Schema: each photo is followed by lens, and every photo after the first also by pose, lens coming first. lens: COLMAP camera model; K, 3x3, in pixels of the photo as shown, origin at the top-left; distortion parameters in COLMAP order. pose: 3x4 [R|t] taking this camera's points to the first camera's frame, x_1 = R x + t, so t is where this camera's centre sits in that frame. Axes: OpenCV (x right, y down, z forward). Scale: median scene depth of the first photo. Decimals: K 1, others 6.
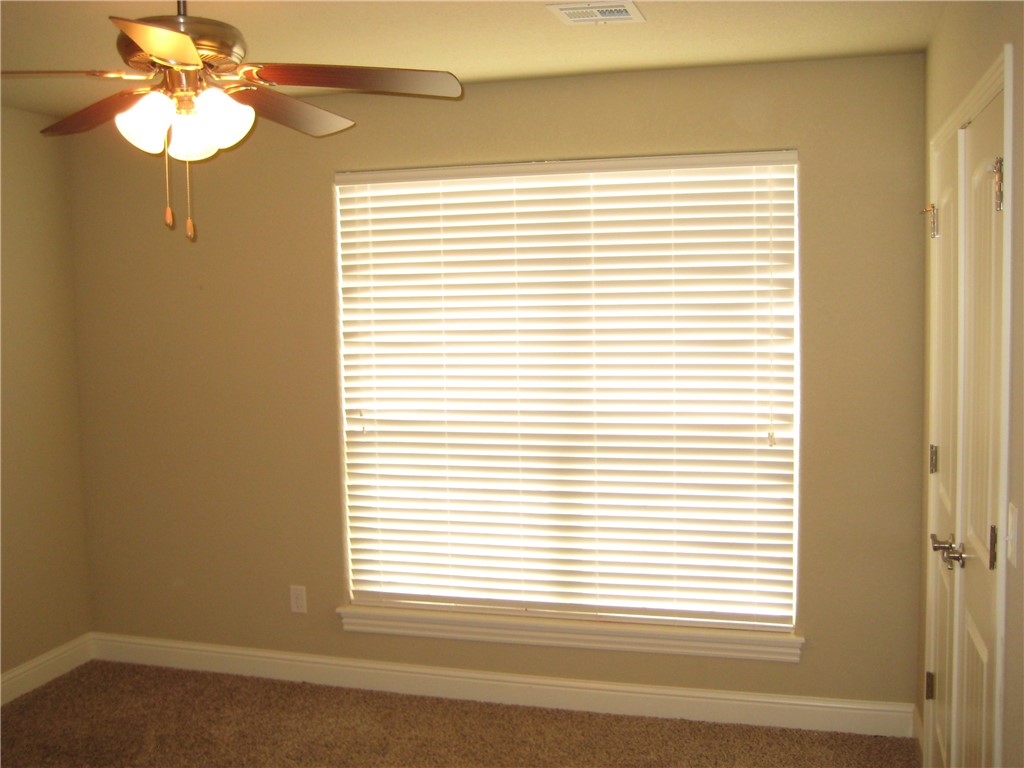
lens RADIAL K [[1086.7, 0, 502.9], [0, 1086.7, 384.6], [0, 0, 1]] dist [-0.087623, 0.000000]
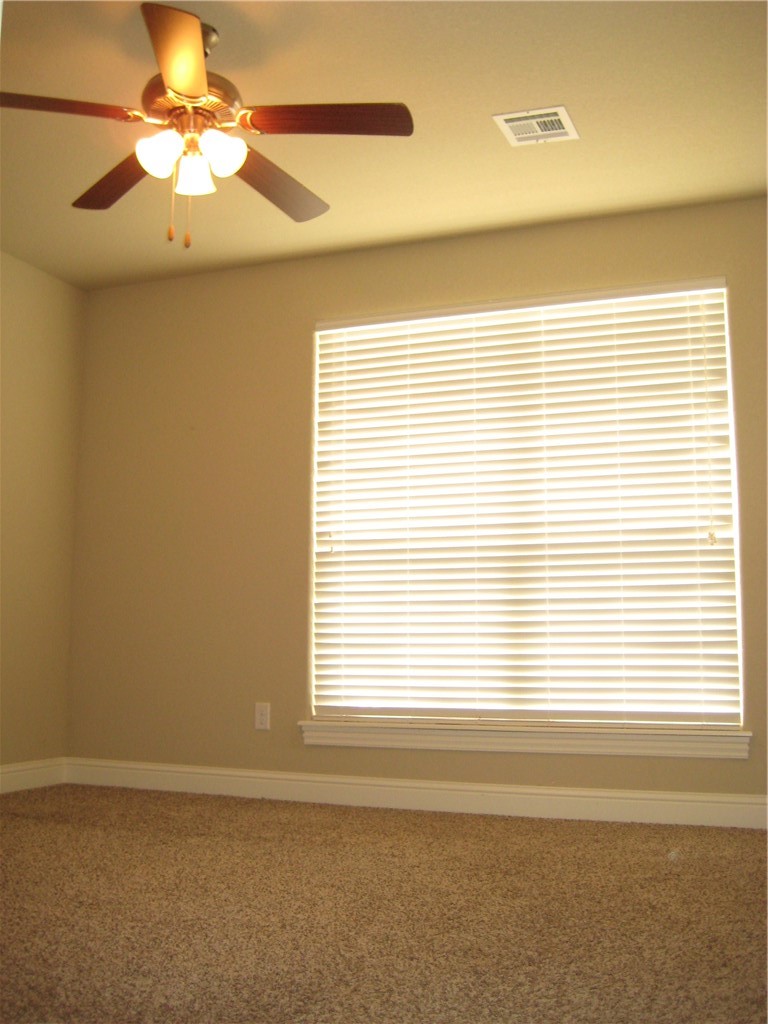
lens RADIAL K [[1086.7, 0, 392.1], [0, 1086.7, 511.1], [0, 0, 1]] dist [-0.087623, 0.000000]
pose [[0.995577, 0.011560, -0.093233, 0.033773], [-0.031927, 0.974968, -0.220041, 0.257677], [0.088355, 0.222044, 0.971025, -0.054970]]
